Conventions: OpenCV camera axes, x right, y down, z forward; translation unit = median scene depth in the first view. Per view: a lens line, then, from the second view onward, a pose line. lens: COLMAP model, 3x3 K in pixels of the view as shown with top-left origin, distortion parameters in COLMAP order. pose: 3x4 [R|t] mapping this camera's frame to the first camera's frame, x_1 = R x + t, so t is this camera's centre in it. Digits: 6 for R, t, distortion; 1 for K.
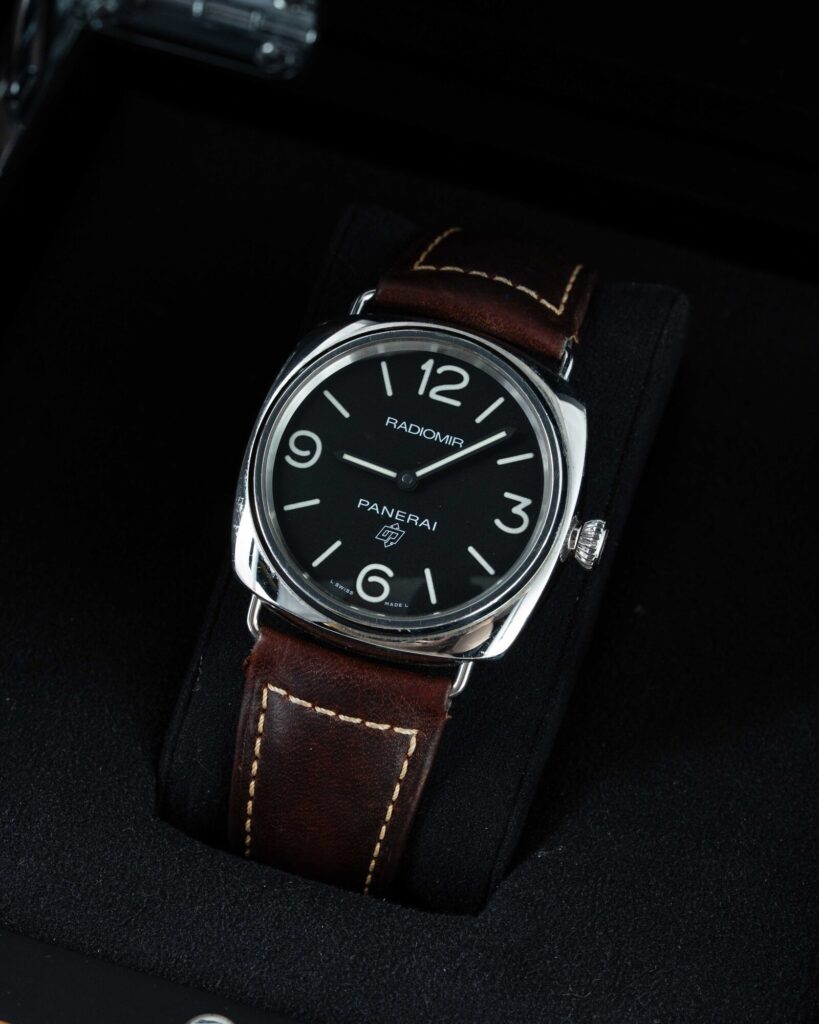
lens RADIAL K [[3860.8, 0, 409.5], [0, 3860.8, 512.0], [0, 0, 1]] dist [0.093332, -2.170384]
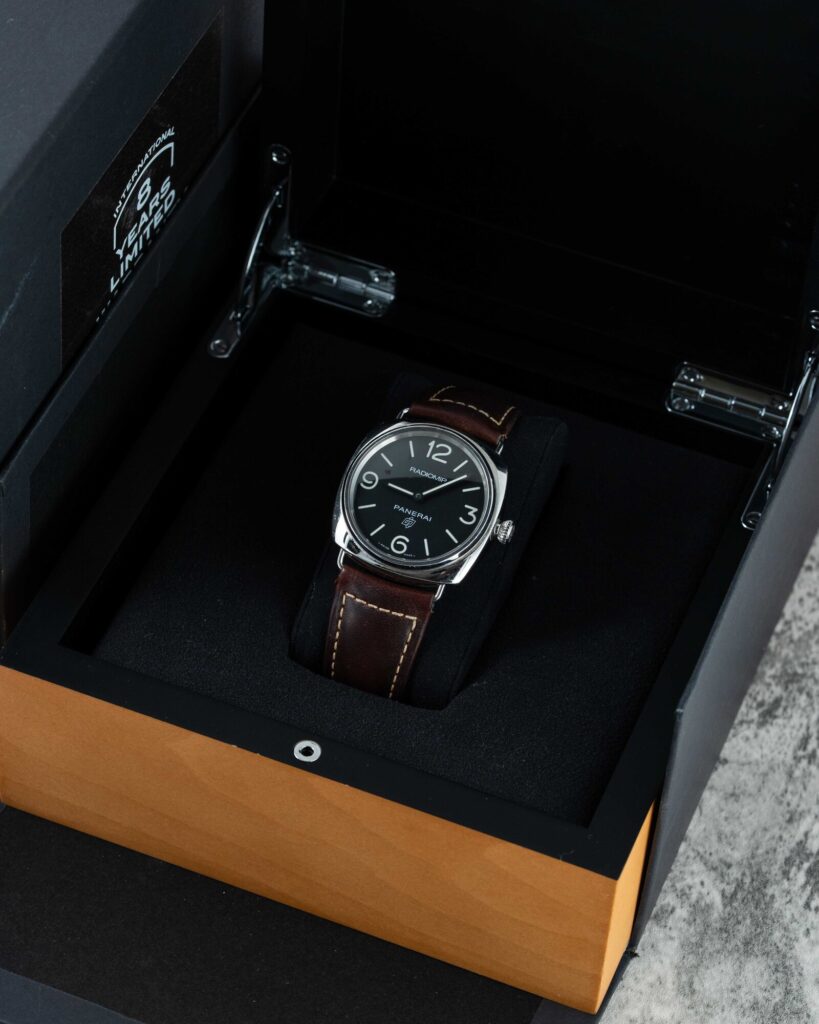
lens RADIAL K [[3860.8, 0, 409.5], [0, 3860.8, 512.0], [0, 0, 1]] dist [0.093332, -2.170384]
pose [[0.997525, 0.049838, -0.049607, 0.097135], [-0.055224, 0.991956, -0.113904, 0.234516], [0.043532, 0.116362, 0.992252, -1.045609]]
